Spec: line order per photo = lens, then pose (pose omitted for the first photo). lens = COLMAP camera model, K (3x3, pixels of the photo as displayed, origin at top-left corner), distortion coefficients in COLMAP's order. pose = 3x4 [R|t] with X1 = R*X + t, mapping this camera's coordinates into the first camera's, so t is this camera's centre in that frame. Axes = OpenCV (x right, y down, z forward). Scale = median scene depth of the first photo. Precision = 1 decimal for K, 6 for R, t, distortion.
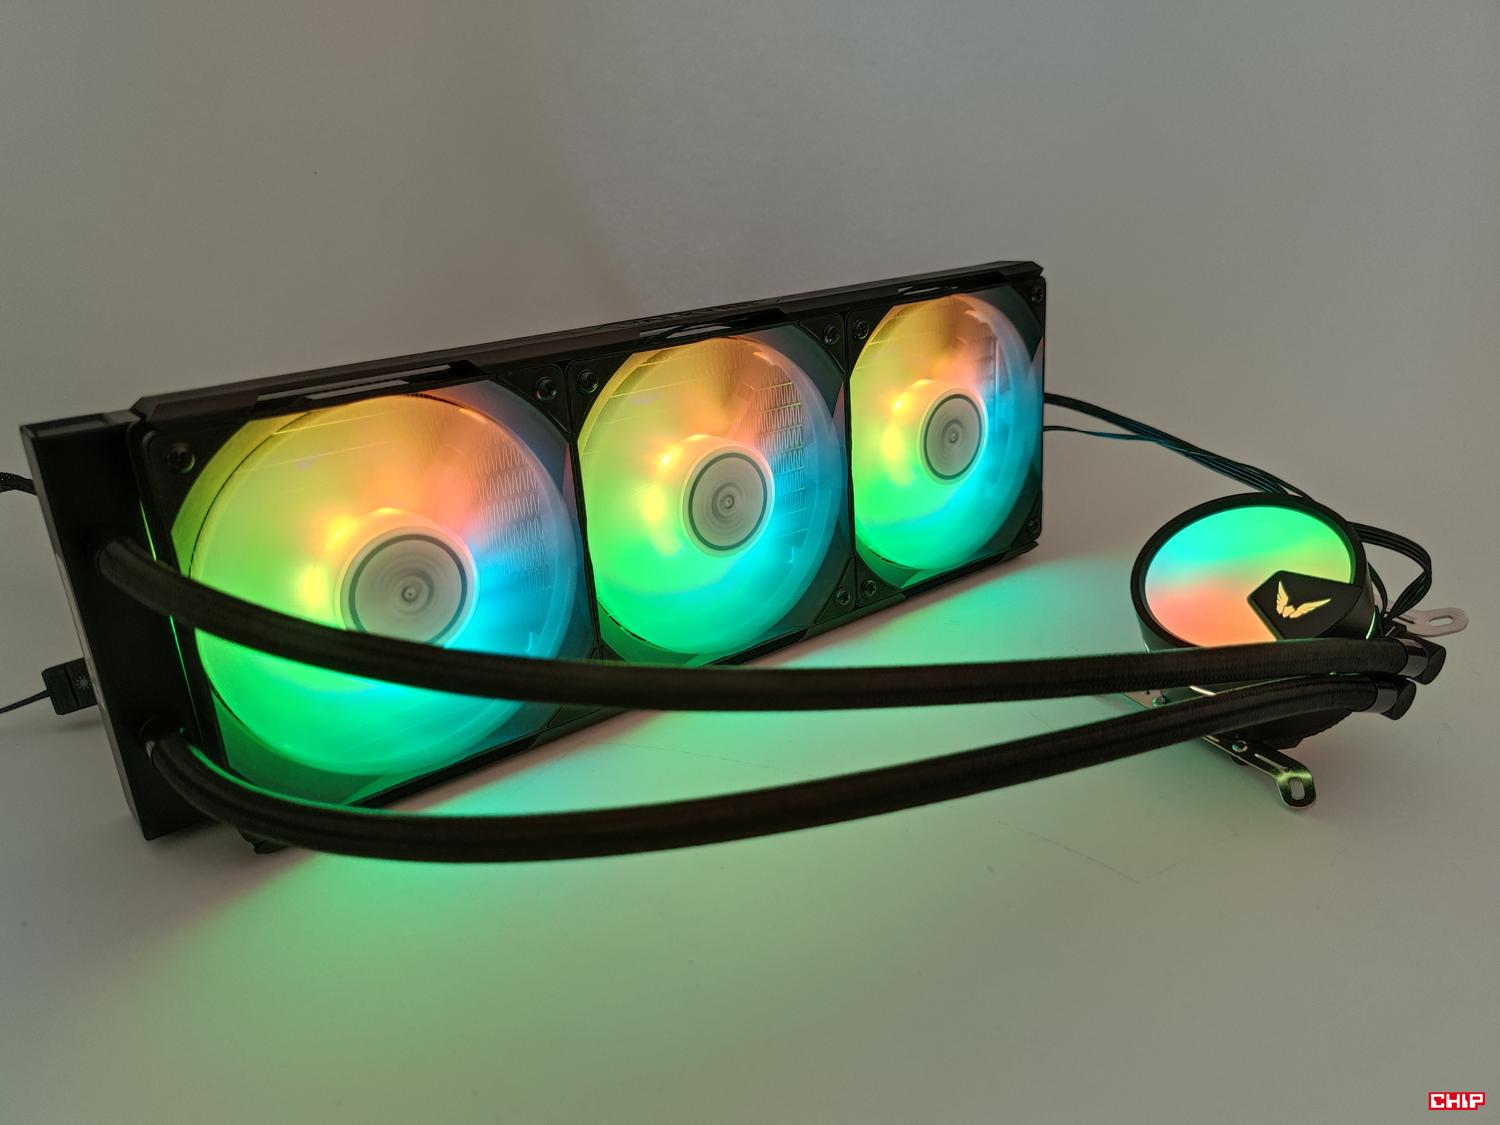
lens RADIAL K [[1176.7, 0, 743.8], [0, 1176.7, 564.4], [0, 0, 1]] dist [-0.001980, -0.003747]
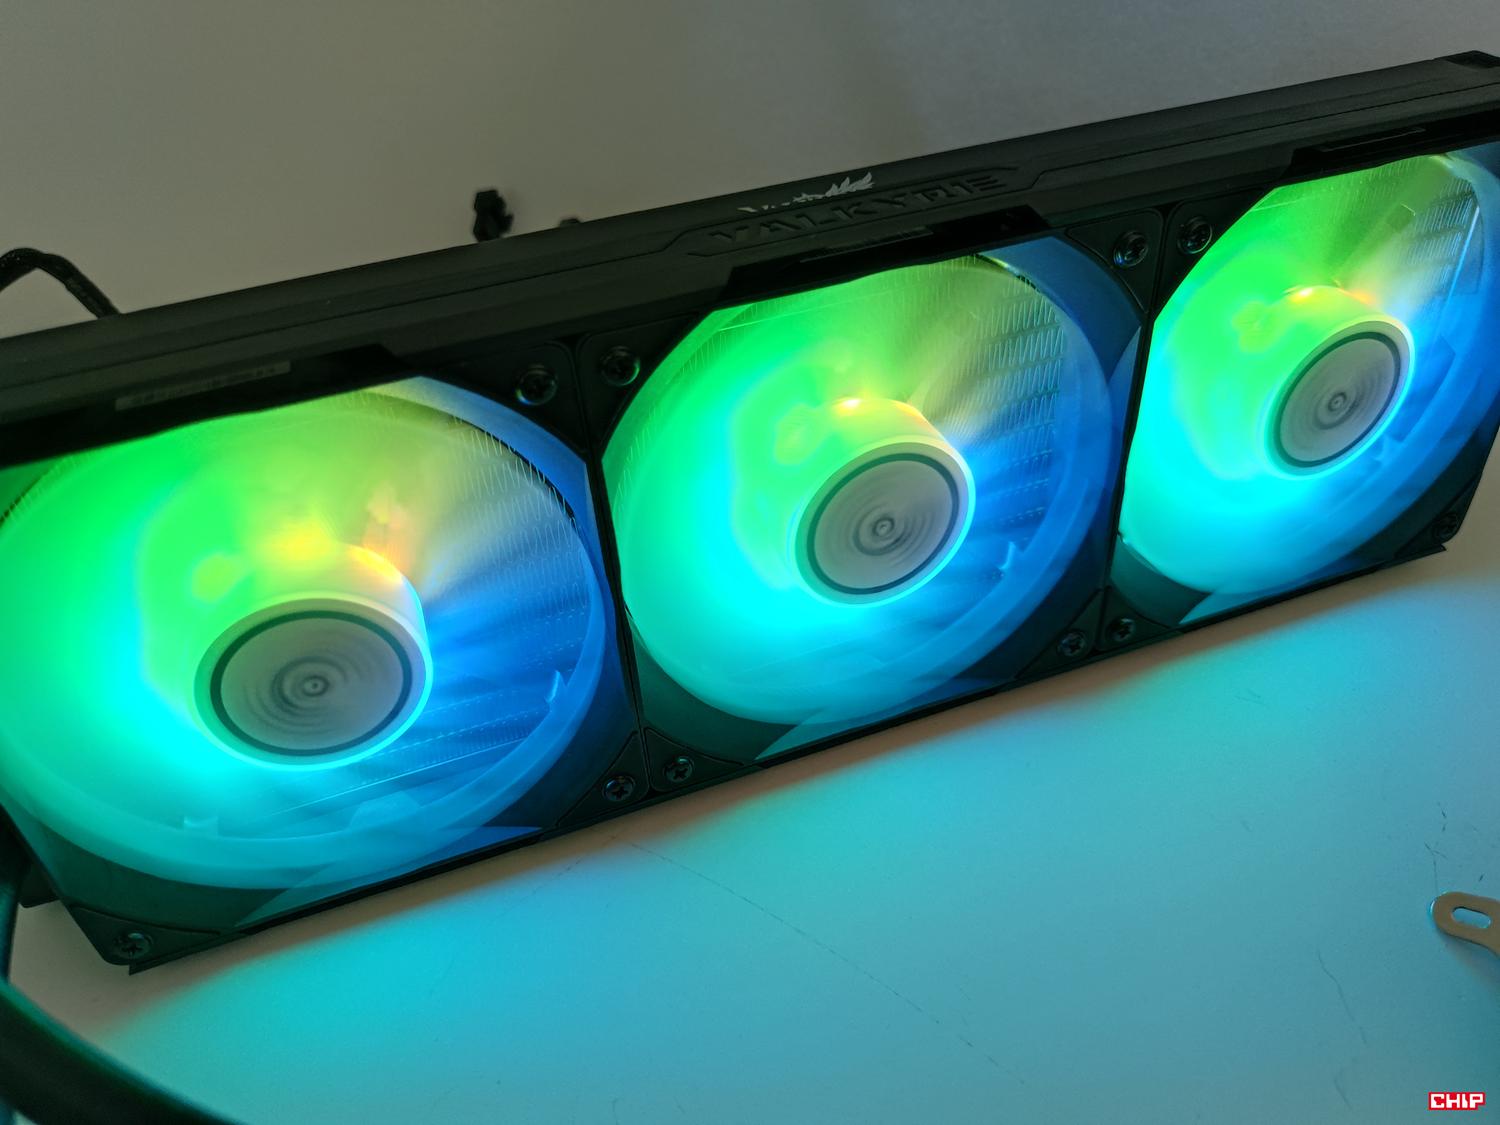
lens RADIAL K [[1171.9, 0, 750.0], [0, 1171.9, 562.5], [0, 0, 1]] dist [0.000571, -0.003953]
pose [[0.952374, 0.196665, -0.233036, 0.061843], [-0.102298, 0.925999, 0.363402, -0.239826], [0.287260, -0.322256, 0.902016, 0.427164]]
